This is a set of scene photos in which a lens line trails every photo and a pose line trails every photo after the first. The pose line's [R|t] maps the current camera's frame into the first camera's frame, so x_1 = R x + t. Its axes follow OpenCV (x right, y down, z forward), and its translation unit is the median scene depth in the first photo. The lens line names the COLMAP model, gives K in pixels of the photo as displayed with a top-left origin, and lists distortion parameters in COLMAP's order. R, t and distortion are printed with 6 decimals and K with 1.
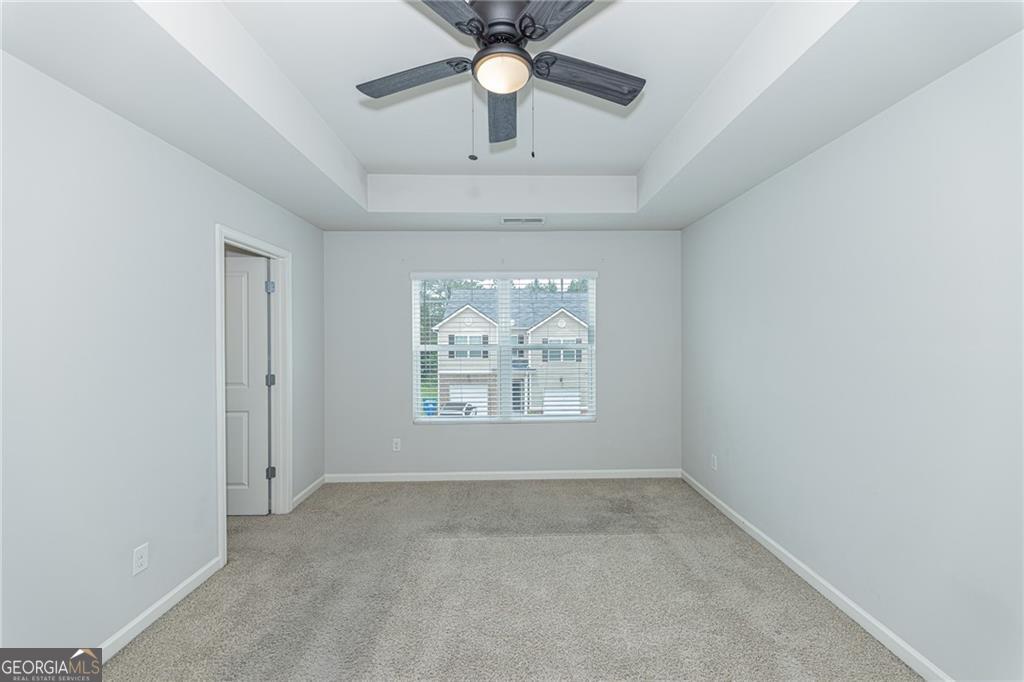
lens RADIAL K [[408.7, 0, 517.0], [0, 408.7, 339.3], [0, 0, 1]] dist [0.001515, 0.000037]
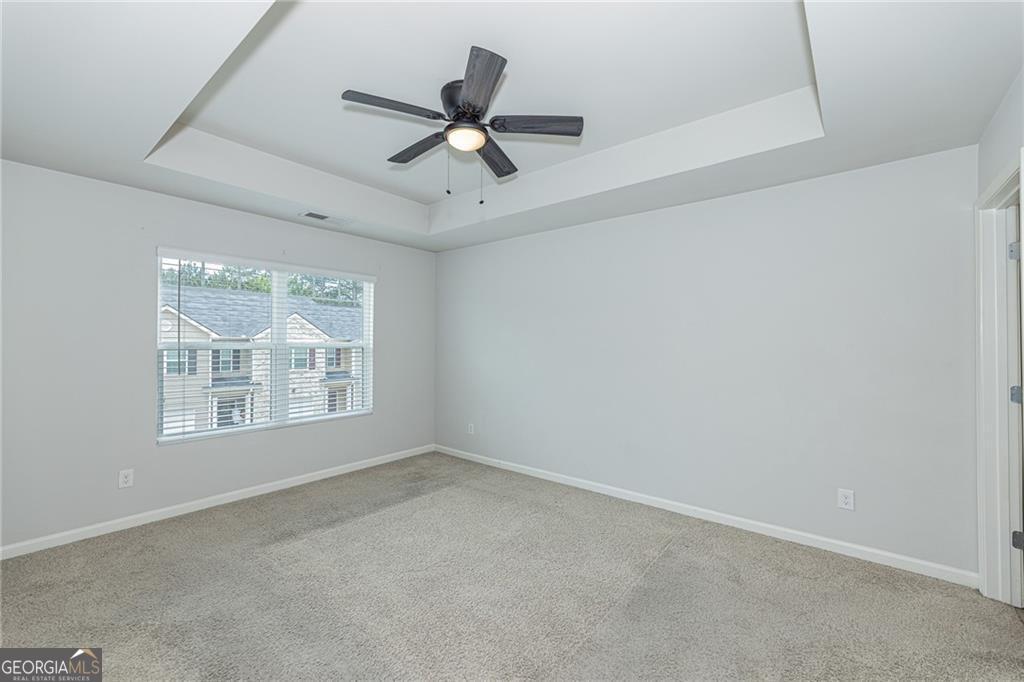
lens RADIAL K [[428.7, 0, 512.0], [0, 428.7, 341.0], [0, 0, 1]] dist [0.001052, -0.000065]
pose [[0.648353, 0.010353, 0.761270, -0.552043], [0.002717, 0.999870, -0.015913, 0.034031], [-0.761335, 0.012386, 0.648240, -0.032502]]
